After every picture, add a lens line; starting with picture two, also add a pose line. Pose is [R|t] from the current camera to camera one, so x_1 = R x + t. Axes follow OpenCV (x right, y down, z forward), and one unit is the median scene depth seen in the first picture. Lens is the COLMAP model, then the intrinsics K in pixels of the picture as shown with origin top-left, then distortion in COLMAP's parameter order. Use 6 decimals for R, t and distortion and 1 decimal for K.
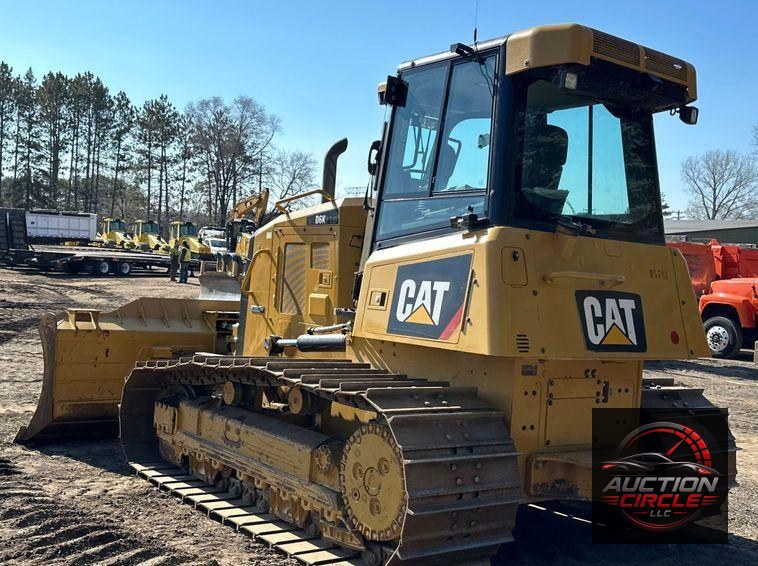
lens RADIAL K [[872.4, 0, 378.8], [0, 872.4, 309.7], [0, 0, 1]] dist [0.140395, -0.004324]
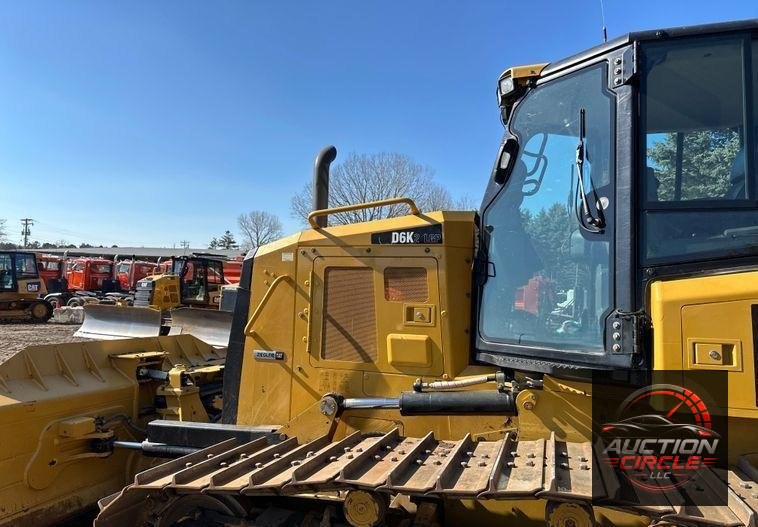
lens RADIAL K [[531.0, 0, 376.4], [0, 531.0, 283.3], [0, 0, 1]] dist [0.094832, -0.106751]
pose [[0.823745, -0.014436, 0.566777, -0.344440], [0.036532, 0.998950, -0.027651, -0.049478], [-0.565783, 0.043482, 0.823407, 0.615730]]
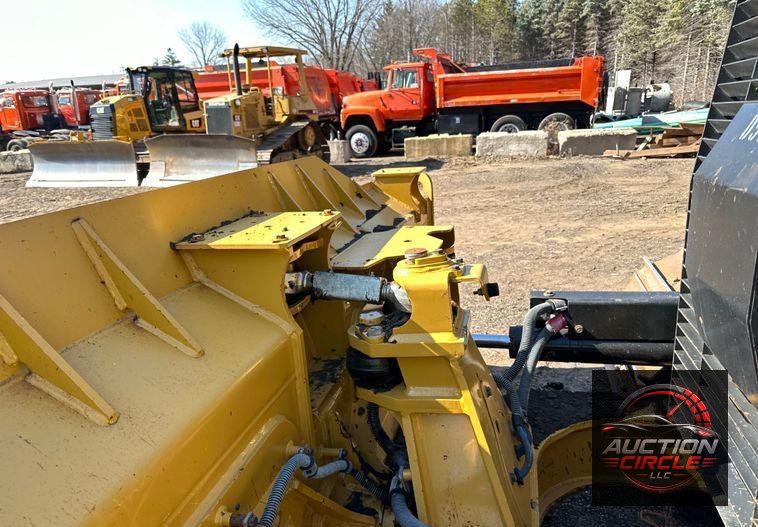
lens RADIAL K [[539.0, 0, 386.7], [0, 539.0, 279.0], [0, 0, 1]] dist [0.002927, -0.006642]
pose [[0.767885, -0.283250, 0.574563, -0.300795], [0.125472, 0.946062, 0.298703, -0.029522], [-0.628180, -0.157278, 0.762006, 1.095192]]
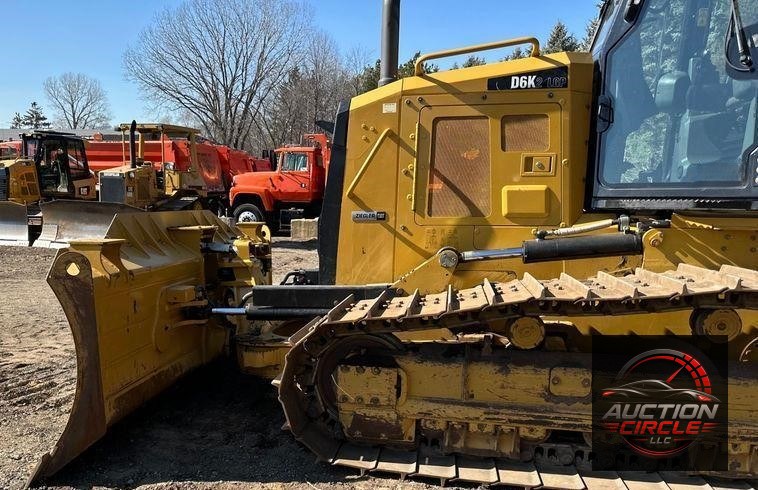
lens RADIAL K [[658.5, 0, 300.0], [0, 658.5, 342.2], [0, 0, 1]] dist [0.129668, -0.251383]
pose [[0.761546, -0.195010, 0.618077, -0.590490], [0.065732, 0.971981, 0.225681, -0.028752], [-0.644769, -0.131239, 0.753027, 0.652008]]
